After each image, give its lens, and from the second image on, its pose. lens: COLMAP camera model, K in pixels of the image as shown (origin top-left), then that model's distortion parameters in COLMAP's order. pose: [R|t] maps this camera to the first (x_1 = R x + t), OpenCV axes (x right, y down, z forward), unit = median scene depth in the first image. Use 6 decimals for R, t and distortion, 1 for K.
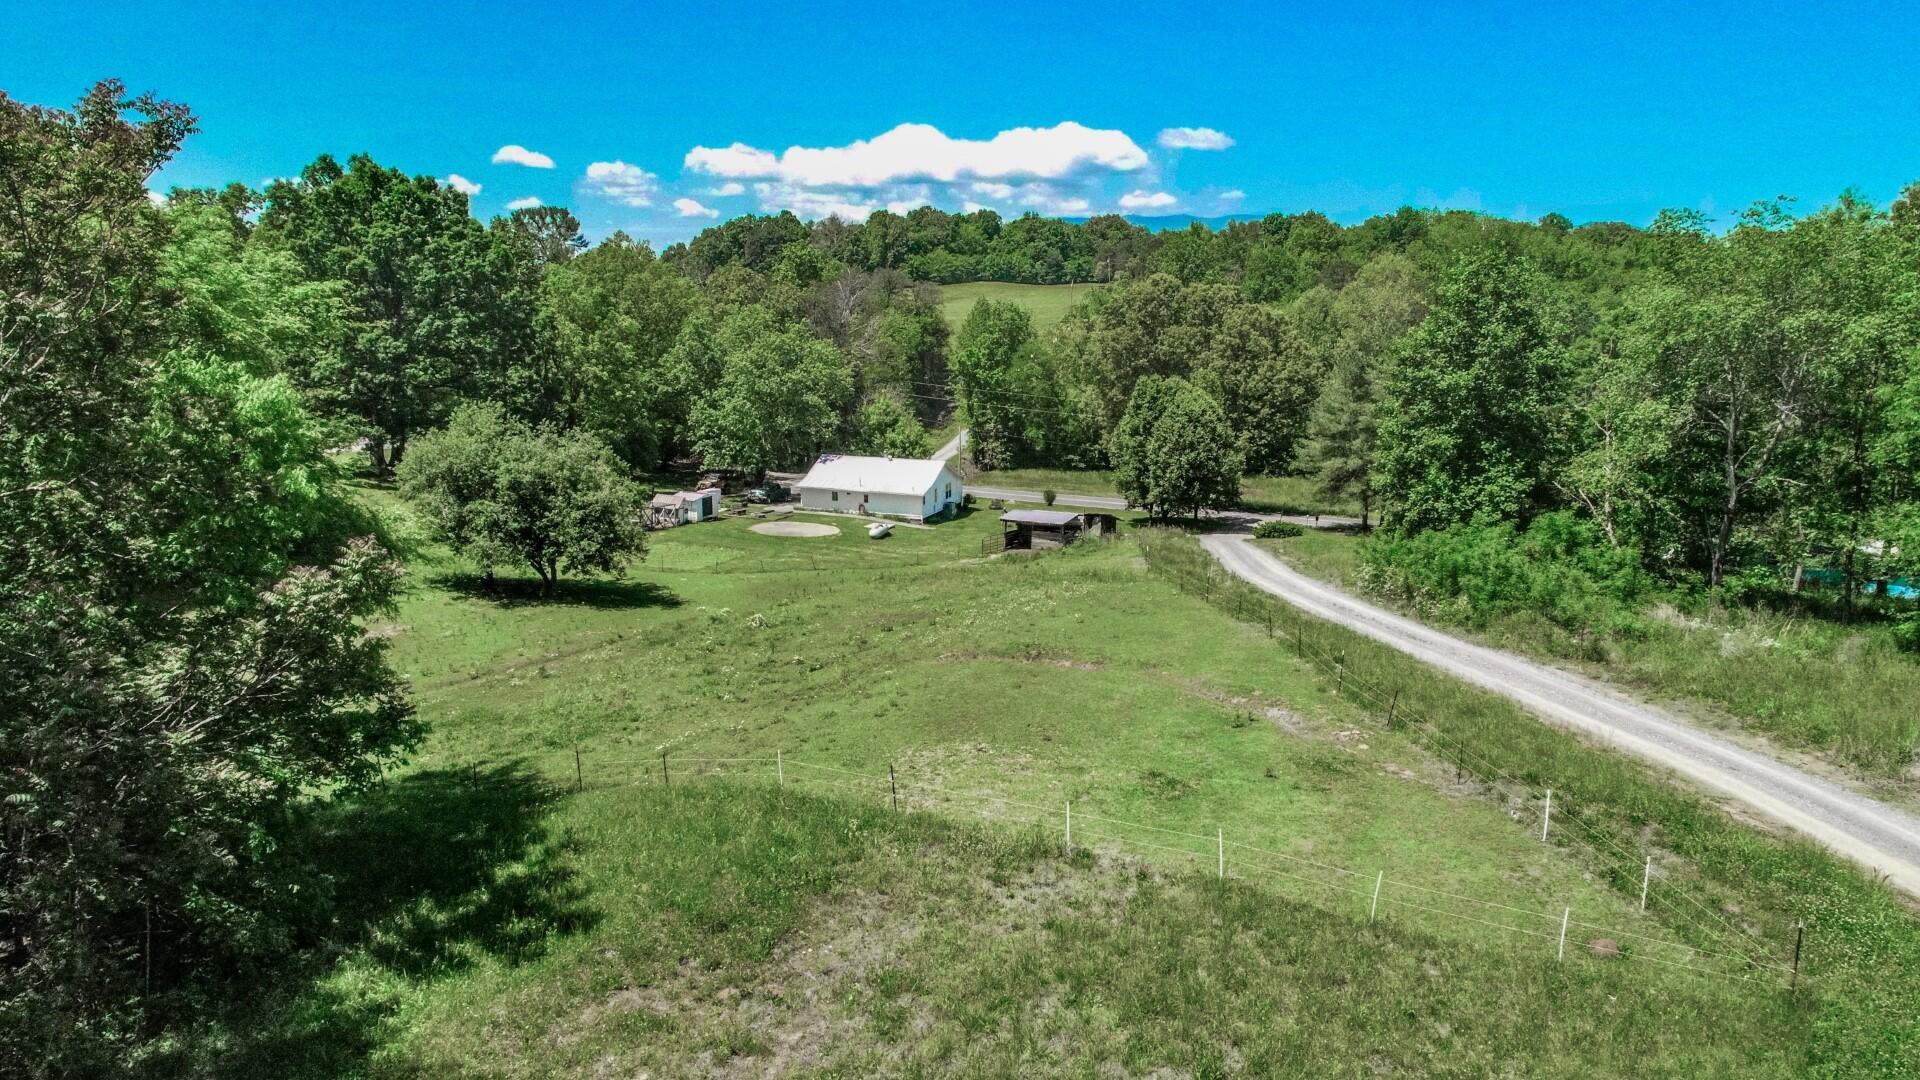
lens RADIAL K [[1282.0, 0, 954.6], [0, 1282.0, 536.9], [0, 0, 1]] dist [-0.004578, -0.001734]
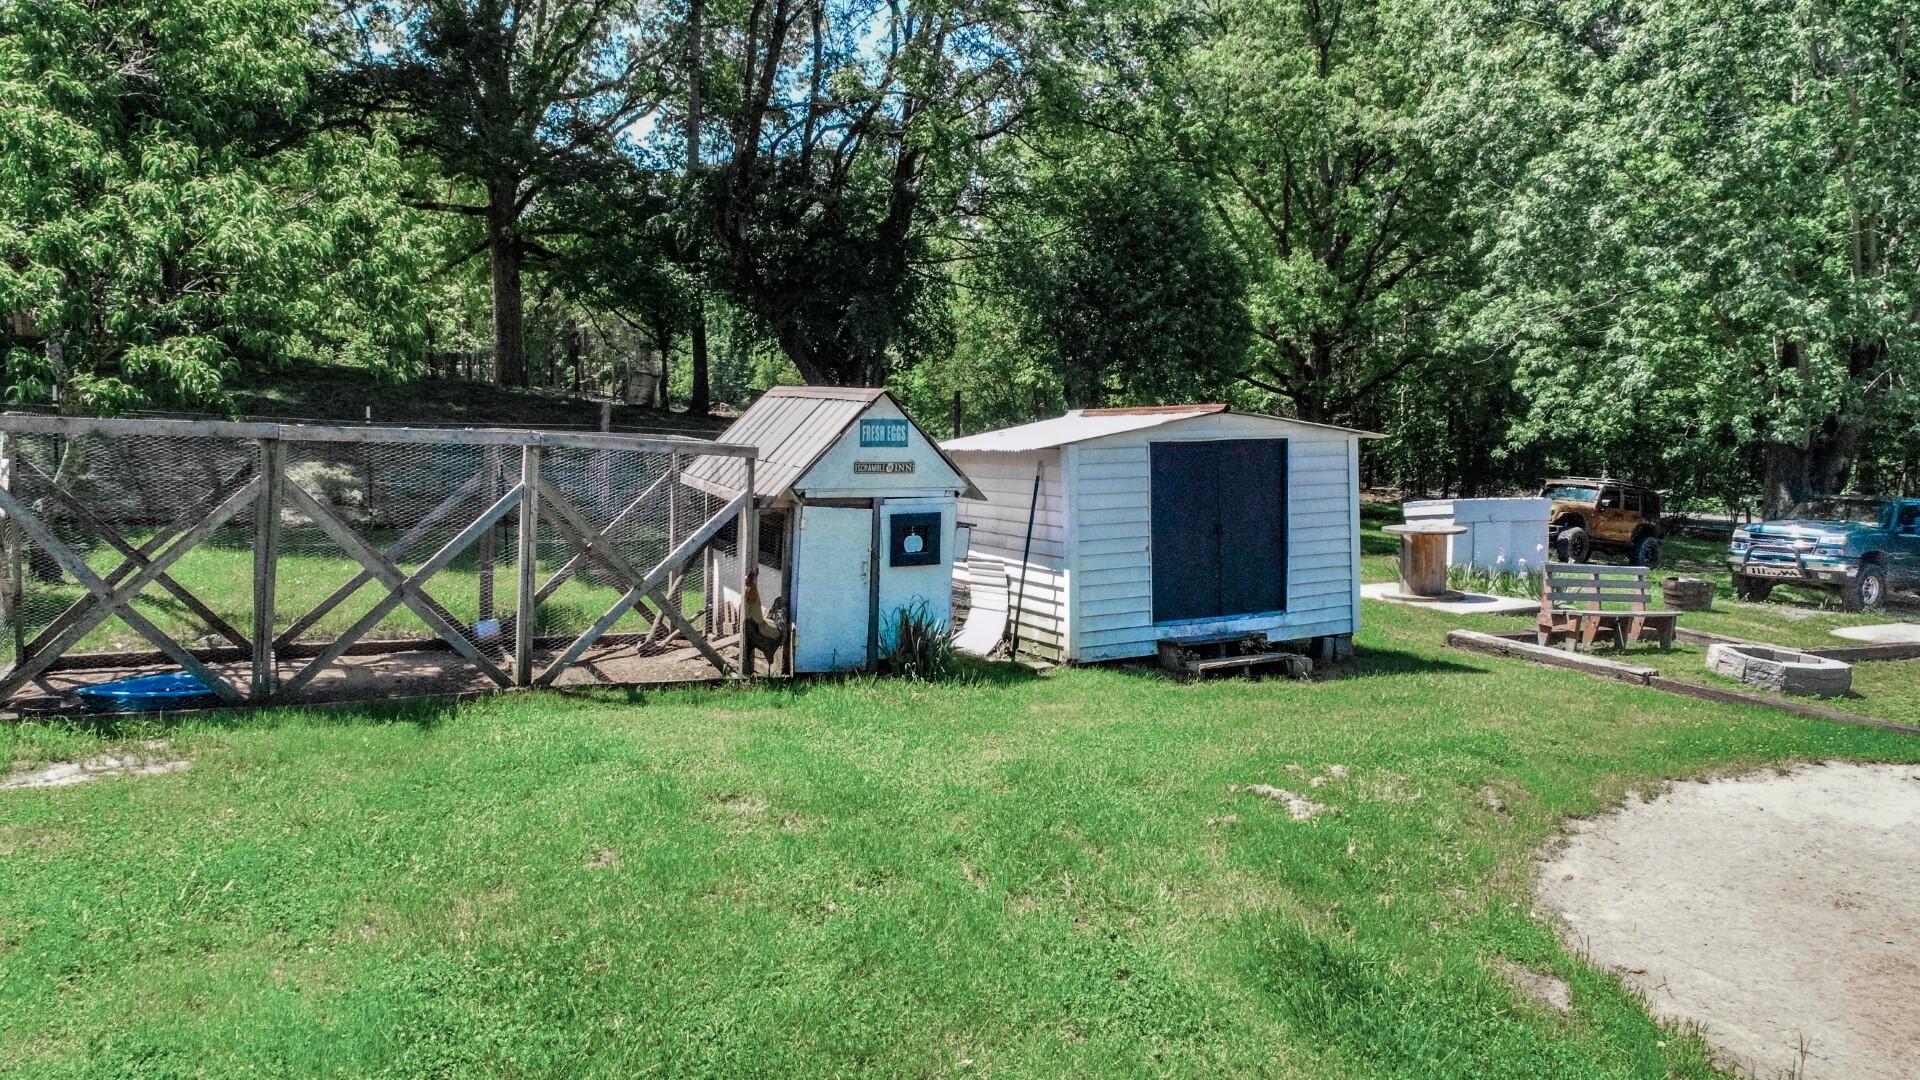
lens RADIAL K [[1282.0, 0, 954.6], [0, 1282.0, 536.9], [0, 0, 1]] dist [-0.004578, -0.001734]
pose [[0.750961, 0.032003, -0.659570, -0.121215], [-0.105024, 0.991900, -0.071449, -0.011800], [0.651941, 0.122926, 0.748239, 0.801097]]
